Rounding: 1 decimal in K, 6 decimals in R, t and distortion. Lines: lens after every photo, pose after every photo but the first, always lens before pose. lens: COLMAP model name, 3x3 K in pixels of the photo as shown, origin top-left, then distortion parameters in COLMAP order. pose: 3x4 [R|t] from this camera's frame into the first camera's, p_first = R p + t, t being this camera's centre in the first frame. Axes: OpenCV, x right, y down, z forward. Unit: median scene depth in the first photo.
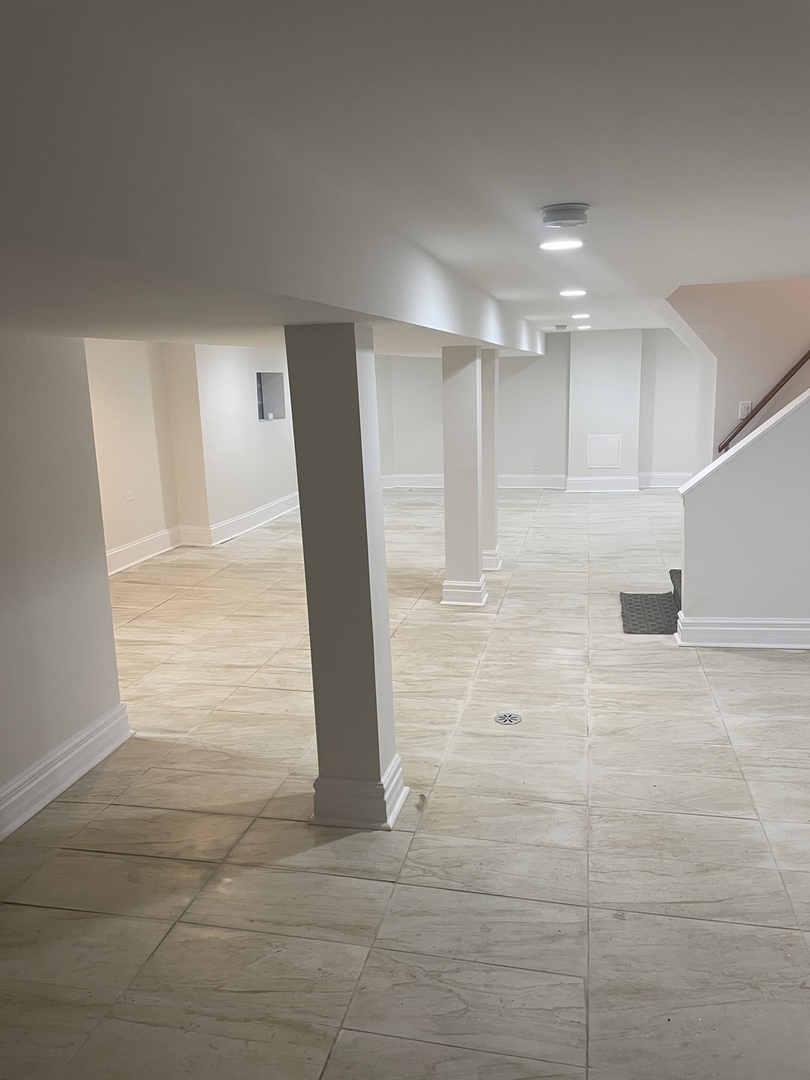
lens RADIAL K [[815.2, 0, 404.6], [0, 815.2, 540.6], [0, 0, 1]] dist [0.068182, -0.088343]
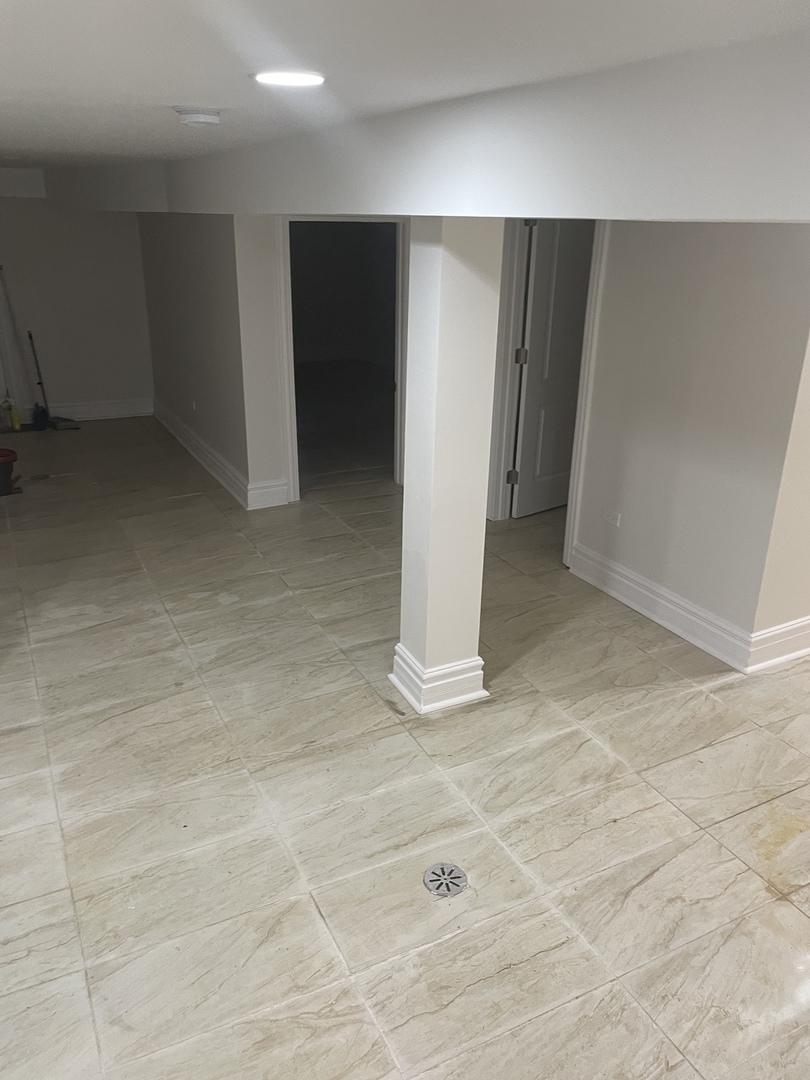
lens RADIAL K [[815.2, 0, 402.6], [0, 815.2, 536.5], [0, 0, 1]] dist [0.068182, -0.088343]
pose [[-0.774466, 0.249356, -0.581399, 0.495393], [-0.119018, 0.845196, 0.521036, -0.351081], [0.621319, 0.472722, -0.624897, 1.386651]]
